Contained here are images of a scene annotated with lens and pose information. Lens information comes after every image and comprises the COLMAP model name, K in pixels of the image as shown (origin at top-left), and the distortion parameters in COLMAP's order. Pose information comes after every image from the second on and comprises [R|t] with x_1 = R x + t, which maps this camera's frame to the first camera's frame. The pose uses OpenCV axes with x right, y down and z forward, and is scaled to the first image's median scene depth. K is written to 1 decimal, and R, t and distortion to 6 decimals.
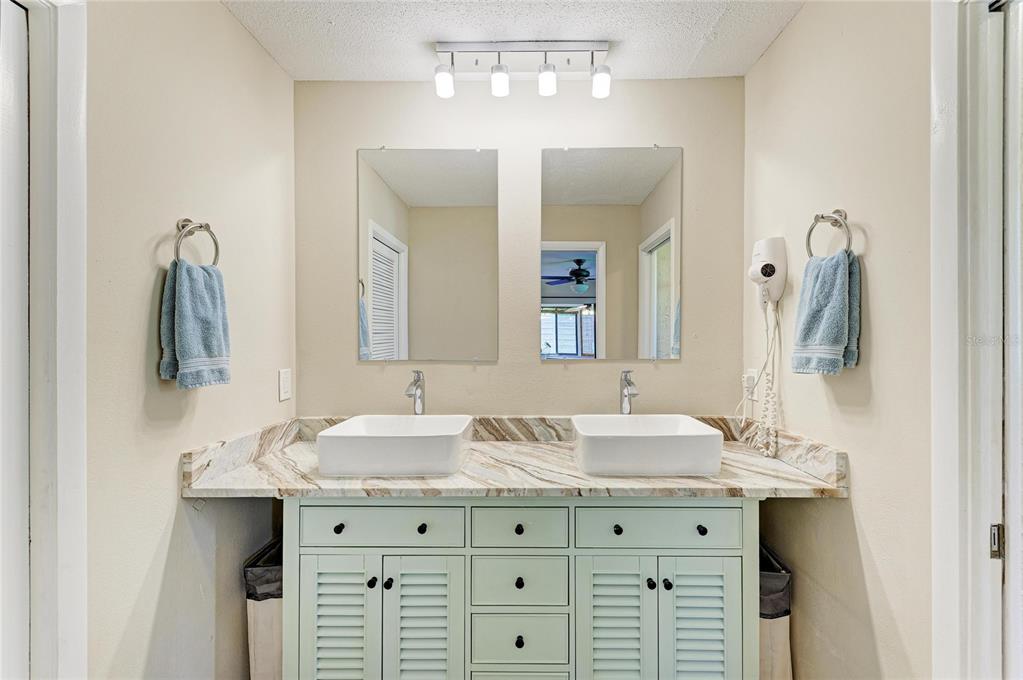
lens RADIAL K [[425.2, 0, 514.8], [0, 425.2, 341.3], [0, 0, 1]] dist [-0.001247, -0.000213]
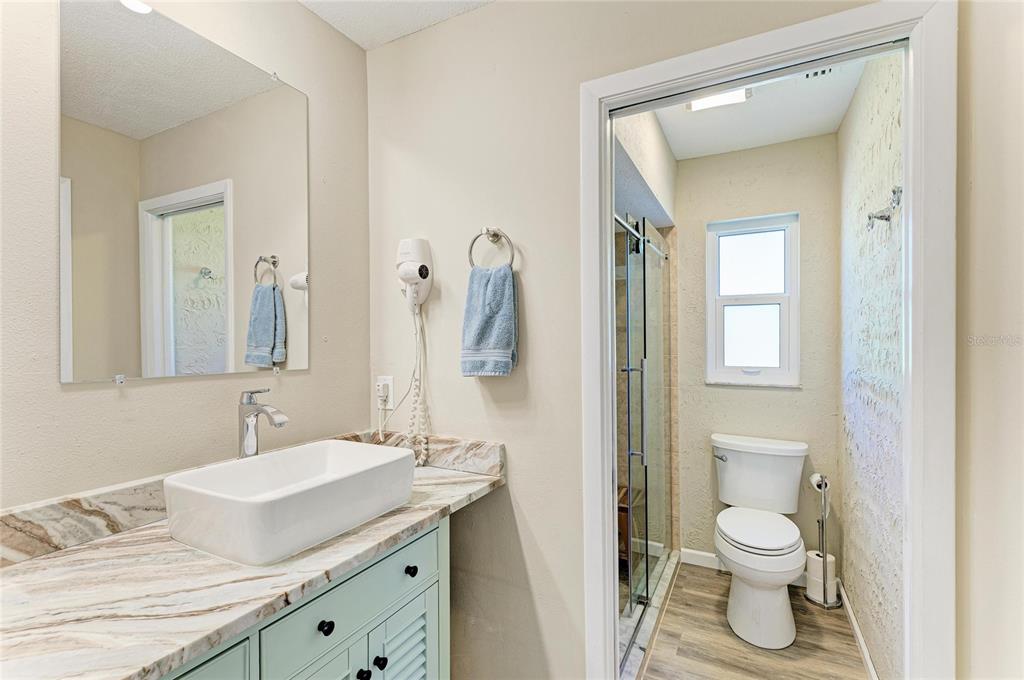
lens RADIAL K [[458.1, 0, 516.6], [0, 458.1, 342.8], [0, 0, 1]] dist [0.002829, -0.002475]
pose [[0.416478, 0.004314, 0.909136, -0.295014], [0.001380, 0.999985, -0.005377, -0.000490], [-0.909145, 0.003494, 0.416465, 0.431991]]
